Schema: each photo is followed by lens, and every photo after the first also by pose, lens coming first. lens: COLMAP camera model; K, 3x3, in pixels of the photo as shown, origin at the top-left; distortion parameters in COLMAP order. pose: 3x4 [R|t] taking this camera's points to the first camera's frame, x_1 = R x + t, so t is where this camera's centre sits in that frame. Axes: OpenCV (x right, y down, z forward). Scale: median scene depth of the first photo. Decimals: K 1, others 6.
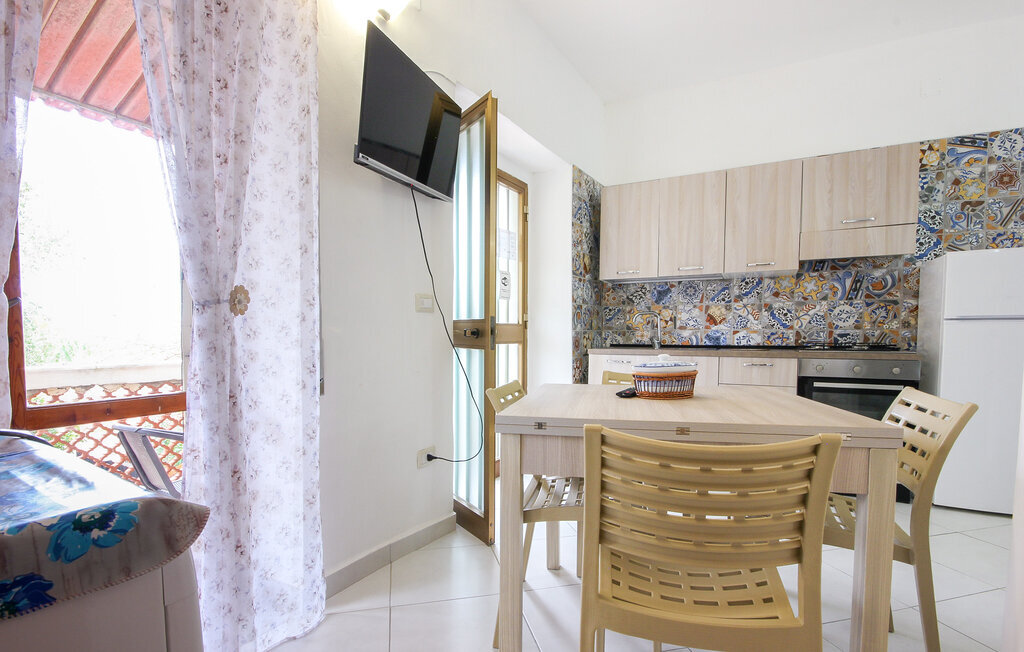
lens RADIAL K [[497.2, 0, 513.7], [0, 497.2, 370.6], [0, 0, 1]] dist [0.000851, -0.006214]
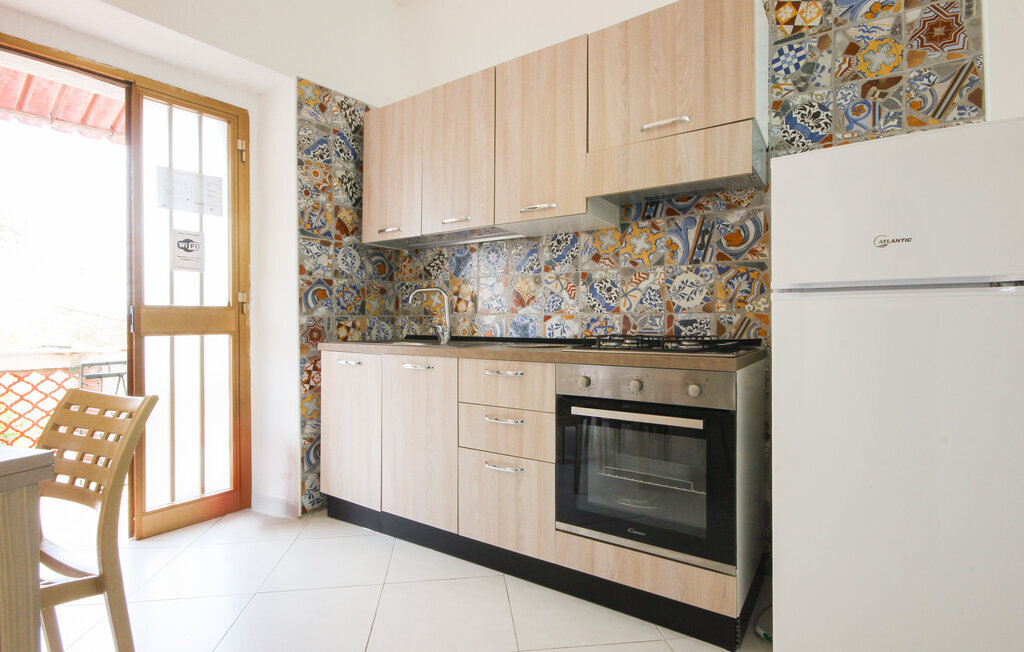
lens RADIAL K [[523.6, 0, 512.0], [0, 523.6, 326.0], [0, 0, 1]] dist [-0.000342, 0.000640]
pose [[0.992555, -0.000176, -0.121798, 0.515745], [-0.007319, 0.998106, -0.061086, -0.026311], [0.121578, 0.061523, 0.990673, 0.340474]]
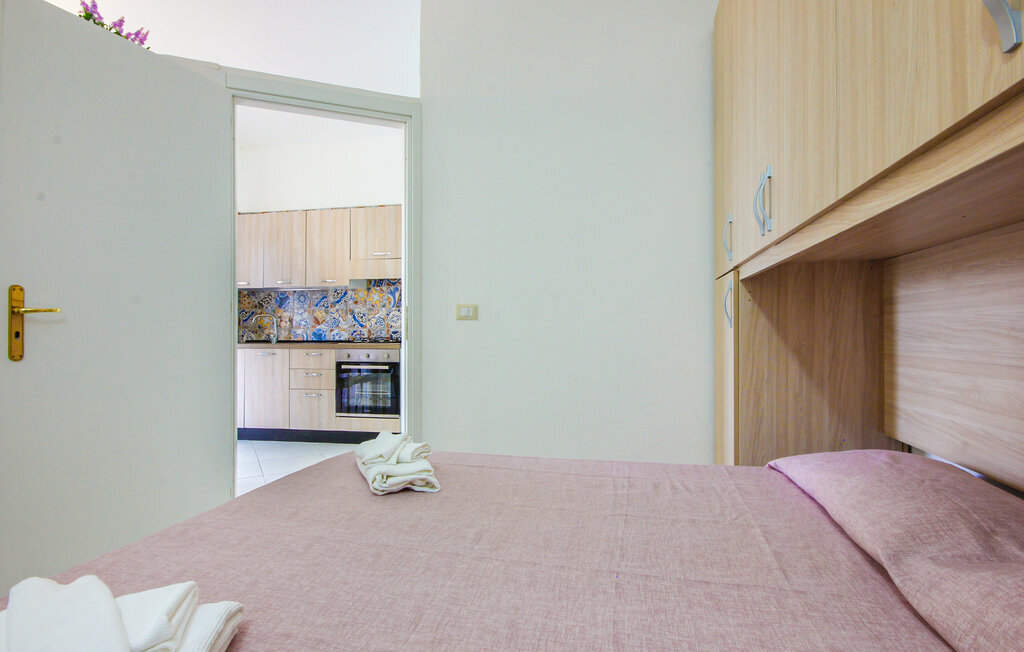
lens RADIAL K [[523.6, 0, 512.0], [0, 523.6, 326.0], [0, 0, 1]] dist [-0.000342, 0.000640]
pose [[0.961465, -0.000777, 0.274926, 0.558500], [0.023137, 0.996677, -0.078099, 0.032597], [-0.273951, 0.081451, 0.958288, -0.490505]]
